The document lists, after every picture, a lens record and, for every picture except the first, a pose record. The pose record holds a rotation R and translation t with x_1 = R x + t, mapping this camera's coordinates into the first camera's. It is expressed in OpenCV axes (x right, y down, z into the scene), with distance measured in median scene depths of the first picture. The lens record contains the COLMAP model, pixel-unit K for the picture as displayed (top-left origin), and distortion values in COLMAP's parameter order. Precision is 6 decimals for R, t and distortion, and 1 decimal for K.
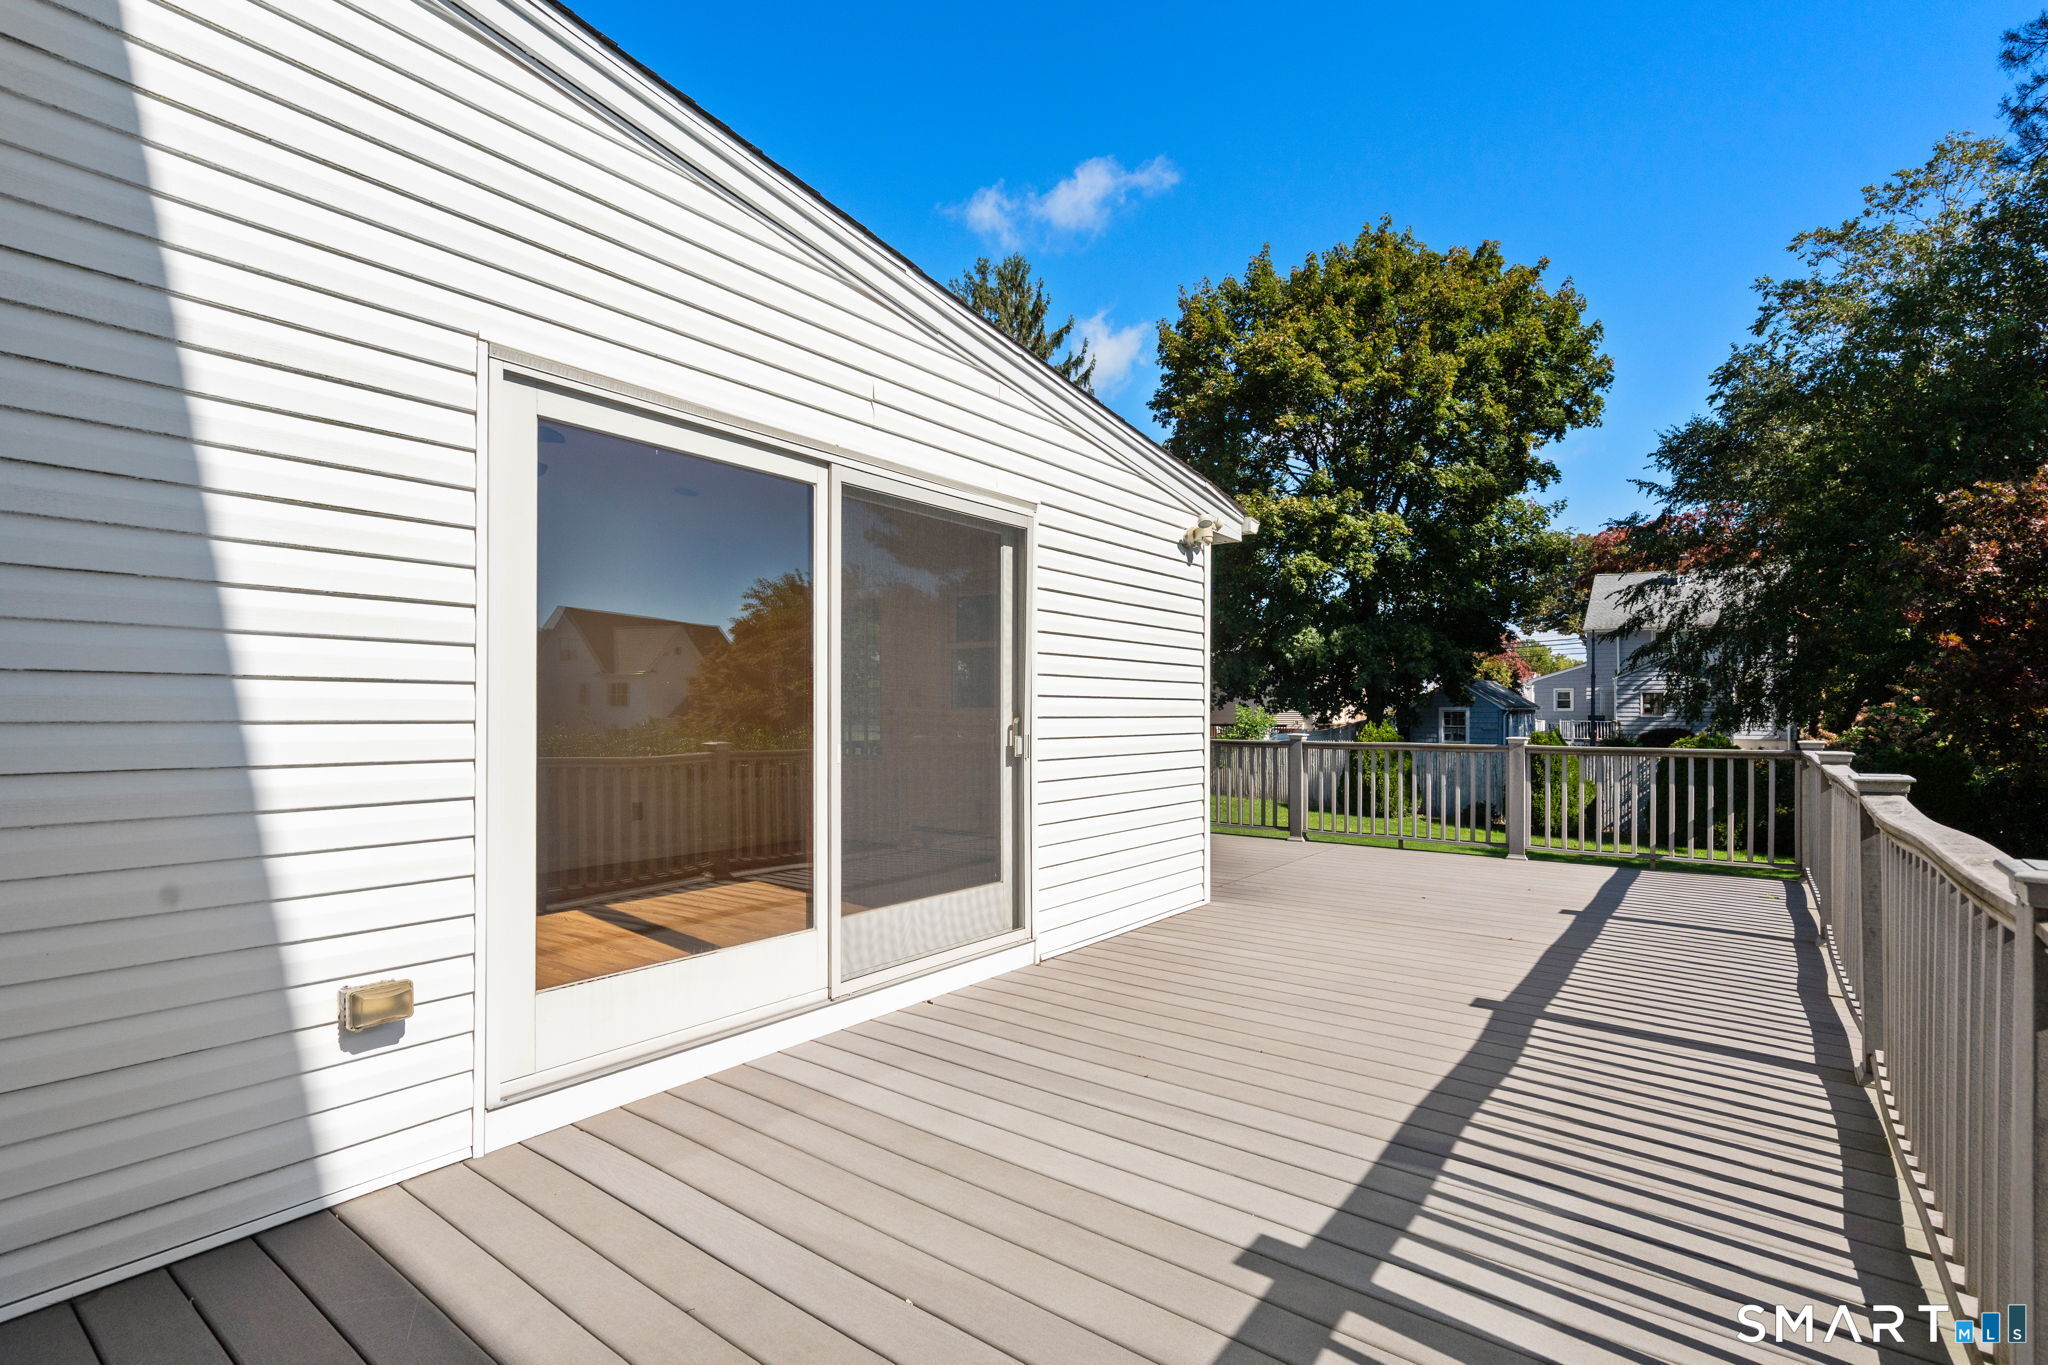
lens RADIAL K [[933.3, 0, 1024.0], [0, 933.3, 682.5], [0, 0, 1]] dist [-0.000650, 0.001319]
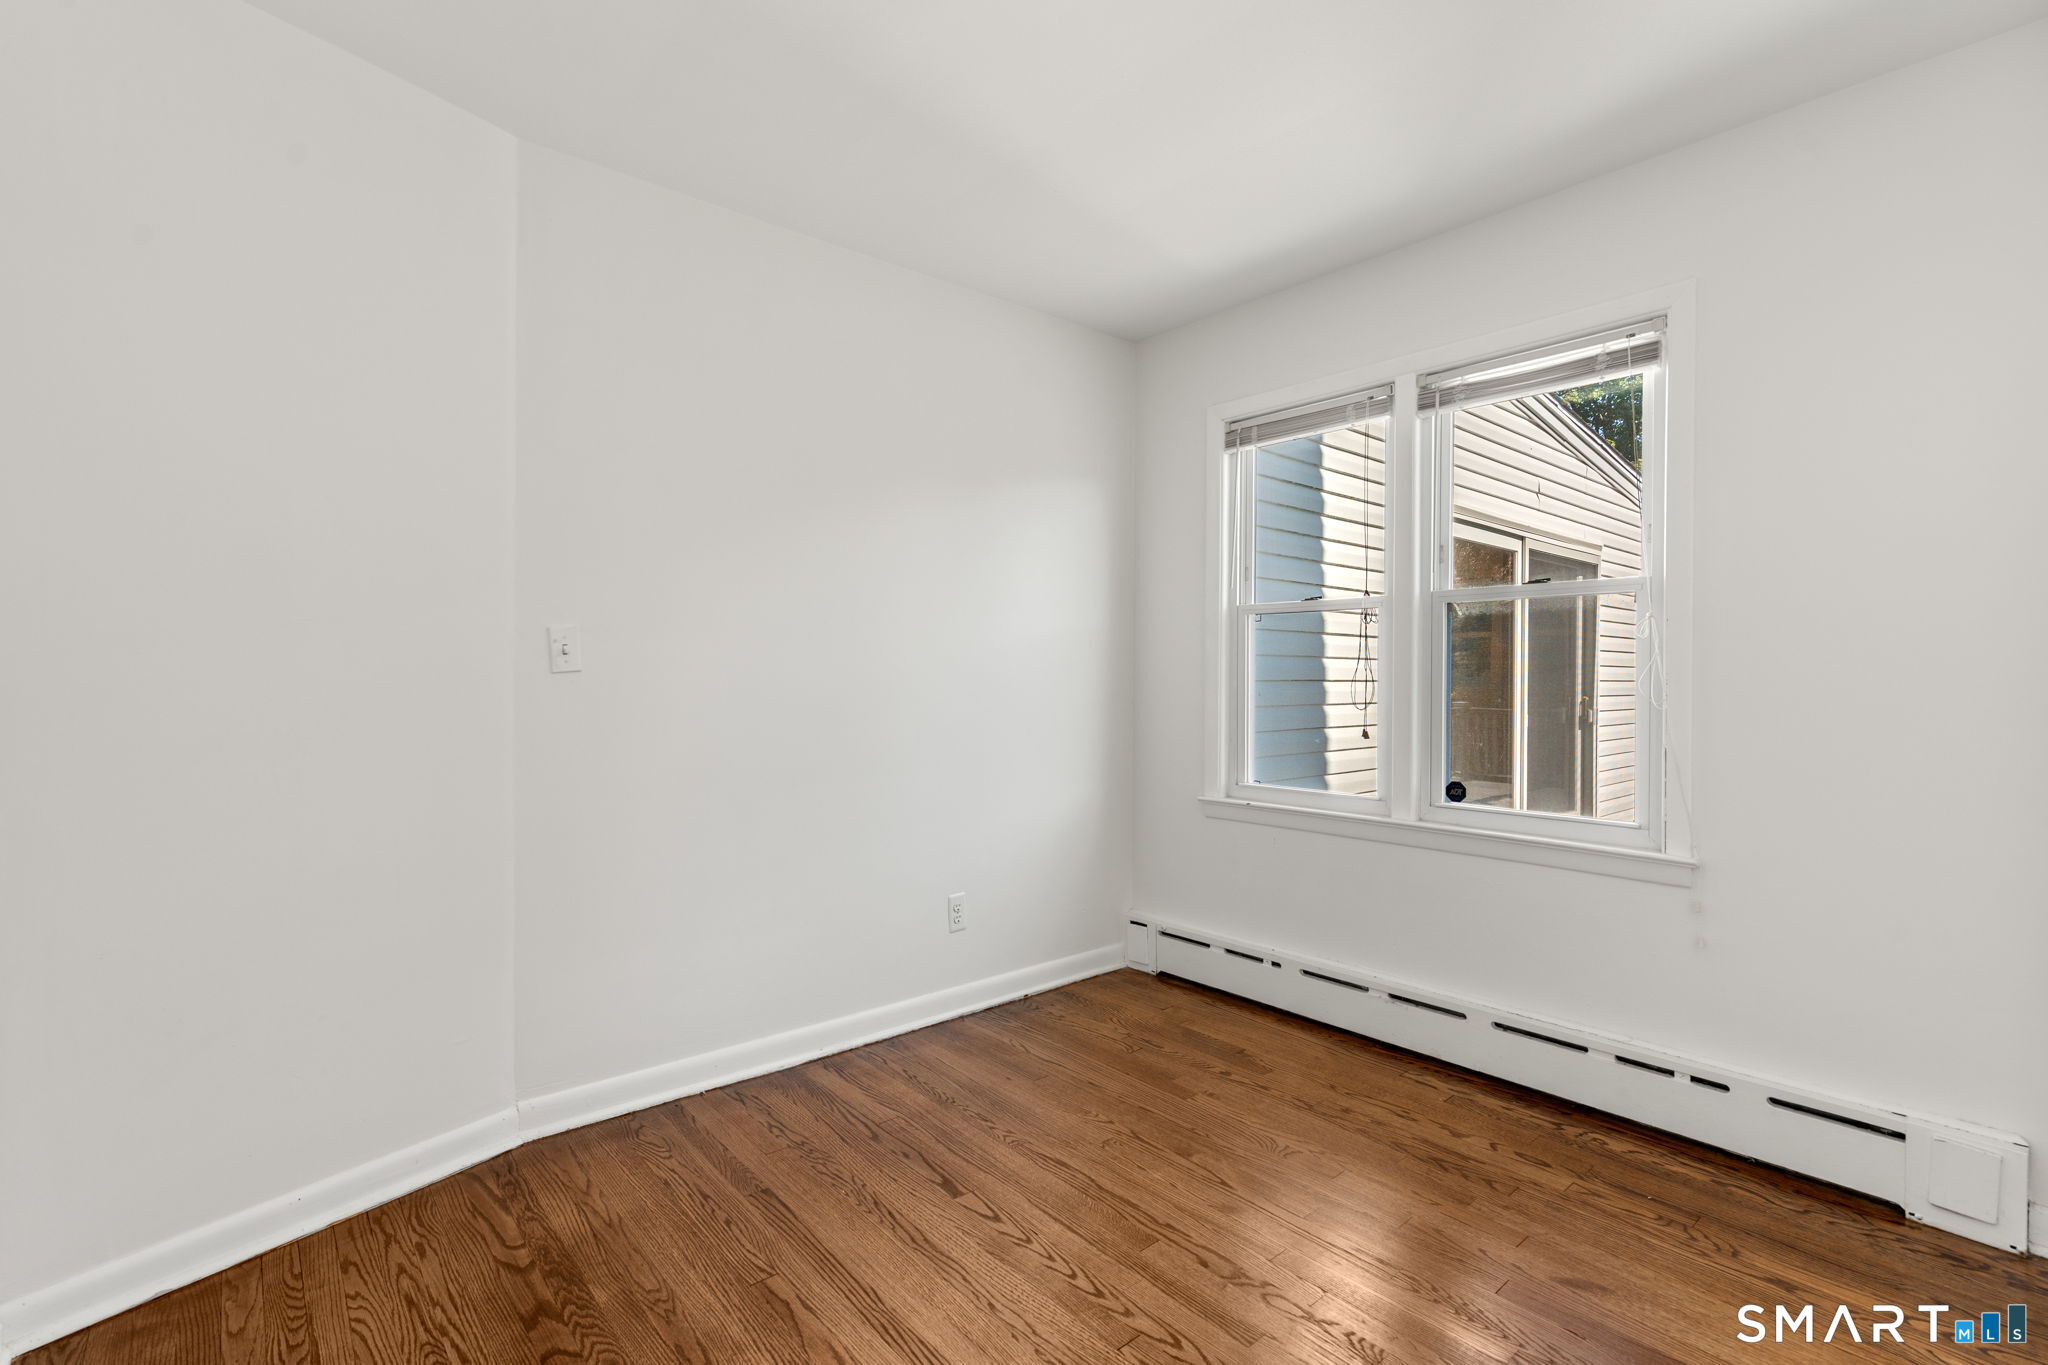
lens RADIAL K [[933.3, 0, 1024.0], [0, 933.3, 682.5], [0, 0, 1]] dist [-0.000650, 0.001319]
pose [[0.980568, 0.004083, -0.196138, -0.684155], [0.003917, 0.999176, 0.040386, -0.052897], [0.196141, -0.040369, 0.979744, -0.685126]]
